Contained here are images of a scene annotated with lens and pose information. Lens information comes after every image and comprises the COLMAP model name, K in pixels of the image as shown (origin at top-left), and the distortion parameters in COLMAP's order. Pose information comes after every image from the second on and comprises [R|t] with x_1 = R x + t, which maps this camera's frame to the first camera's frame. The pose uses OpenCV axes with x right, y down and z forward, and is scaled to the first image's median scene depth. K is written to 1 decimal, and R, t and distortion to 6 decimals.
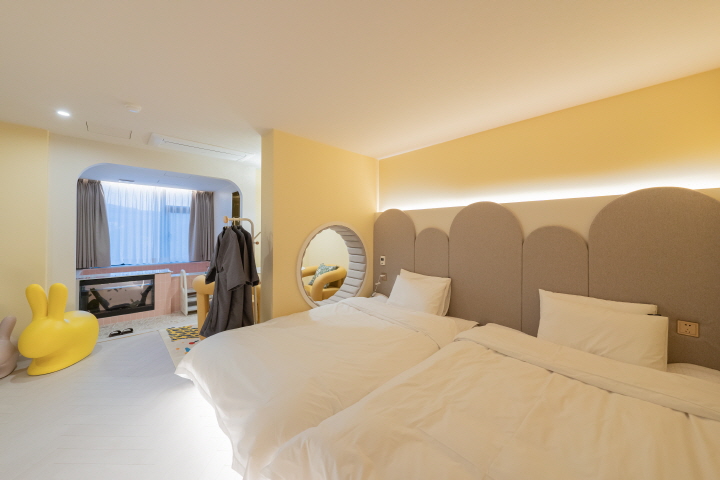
lens RADIAL K [[263.2, 0, 365.5], [0, 263.2, 232.7], [0, 0, 1]] dist [0.001263, 0.000236]
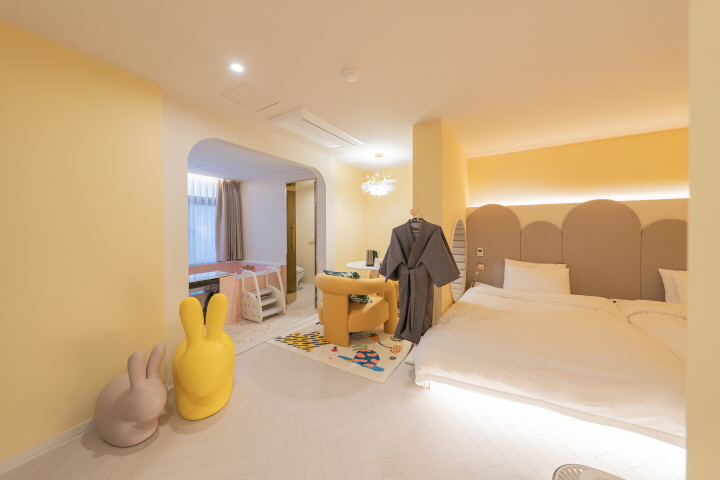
lens RADIAL K [[247.7, 0, 360.8], [0, 247.7, 233.1], [0, 0, 1]] dist [-0.002648, -0.000156]
pose [[0.963028, -0.011452, 0.269157, -0.697024], [0.006228, 0.999775, 0.020255, 0.004525], [-0.269328, -0.017829, 0.962883, 0.152371]]
